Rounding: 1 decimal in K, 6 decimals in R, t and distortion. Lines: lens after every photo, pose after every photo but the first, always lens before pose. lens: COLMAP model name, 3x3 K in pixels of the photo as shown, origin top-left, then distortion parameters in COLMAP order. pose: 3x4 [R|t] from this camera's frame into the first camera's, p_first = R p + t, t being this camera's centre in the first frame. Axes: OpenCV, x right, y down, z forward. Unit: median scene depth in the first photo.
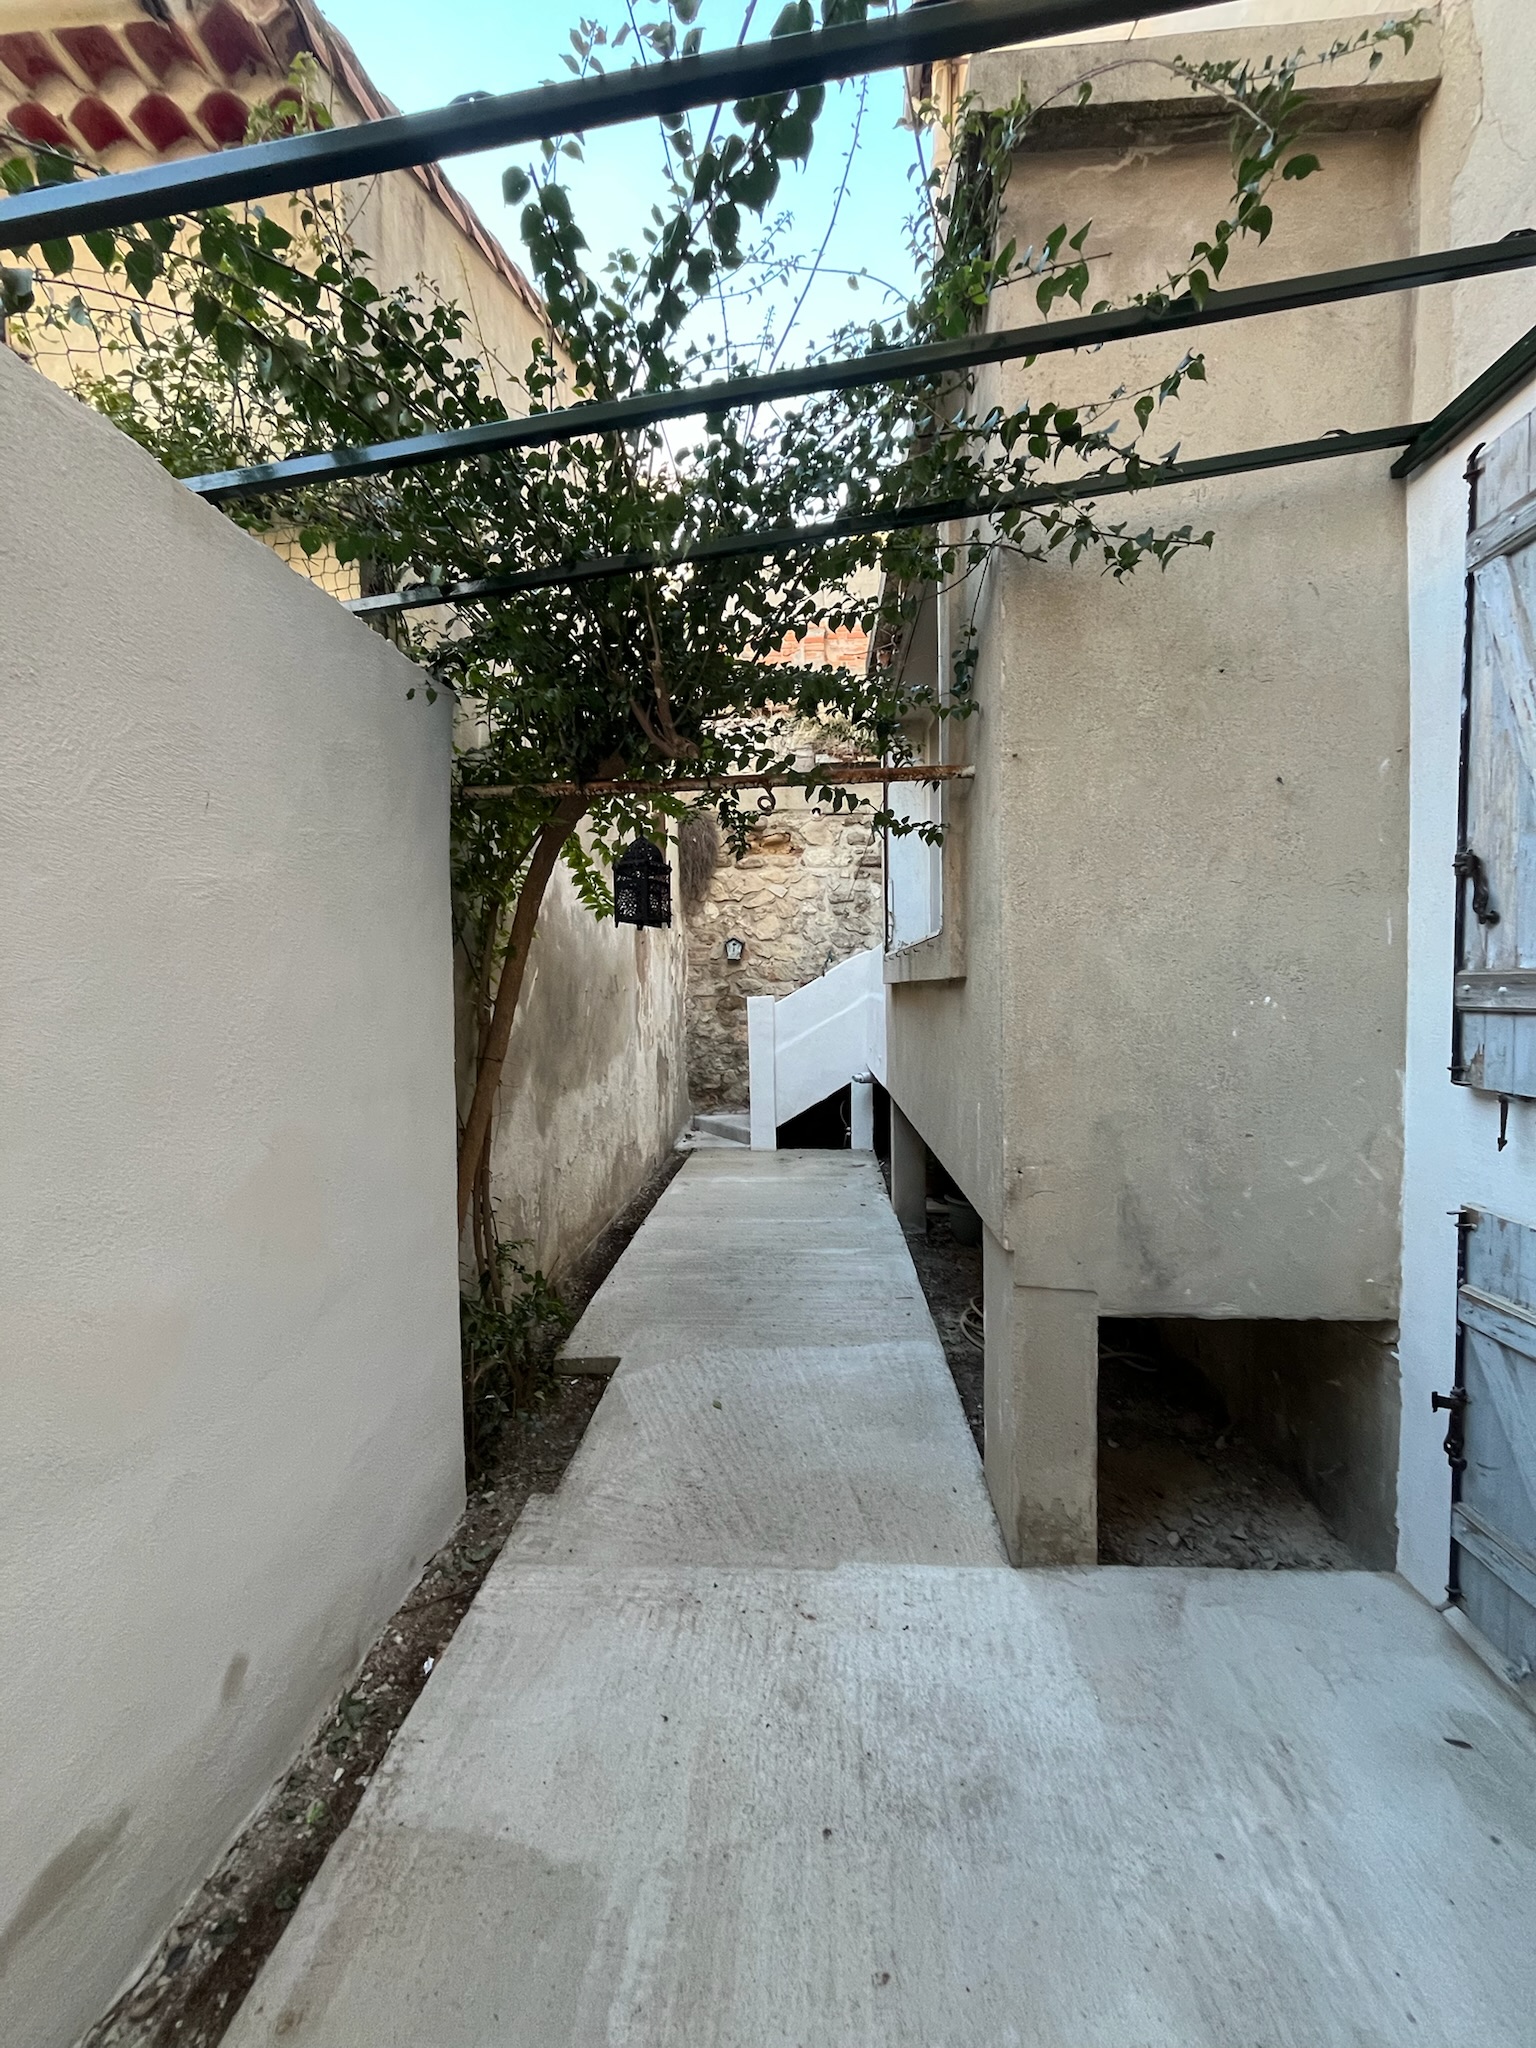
lens RADIAL K [[825.1, 0, 751.3], [0, 825.1, 1023.7], [0, 0, 1]] dist [-0.005944, 0.000489]
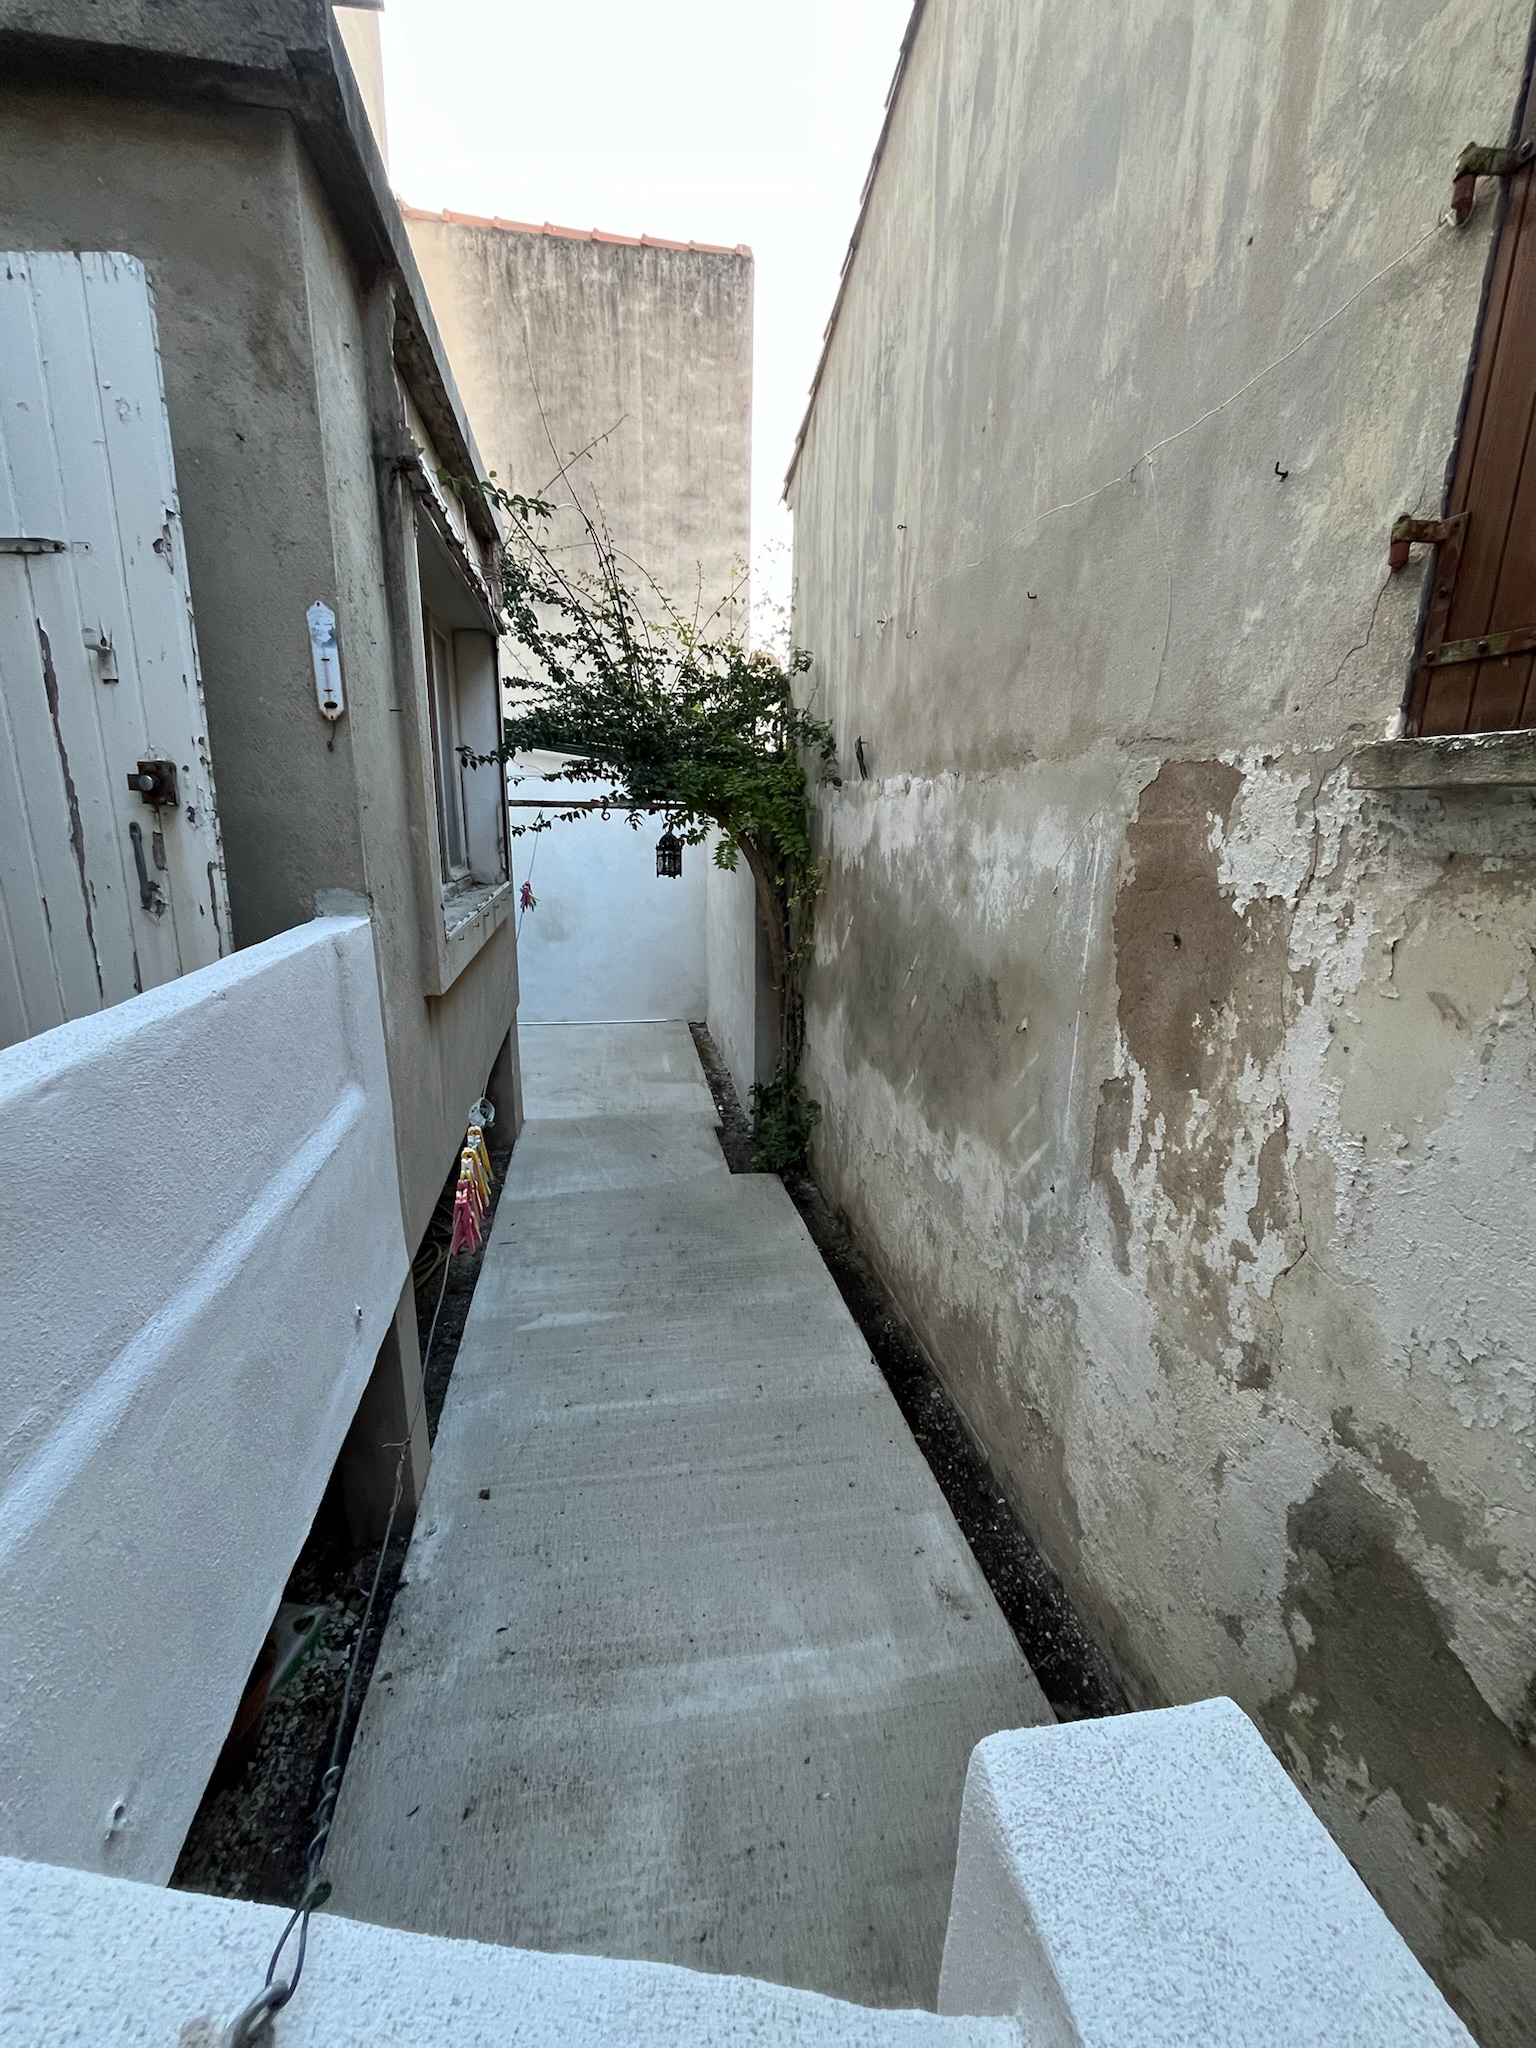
lens RADIAL K [[825.1, 0, 731.3], [0, 825.1, 1002.0], [0, 0, 1]] dist [-0.005944, 0.000489]
pose [[-0.970254, 0.059161, -0.234750, 0.308109], [-0.007478, 0.961894, 0.273319, -0.517386], [0.241974, 0.266945, -0.932839, 4.132623]]
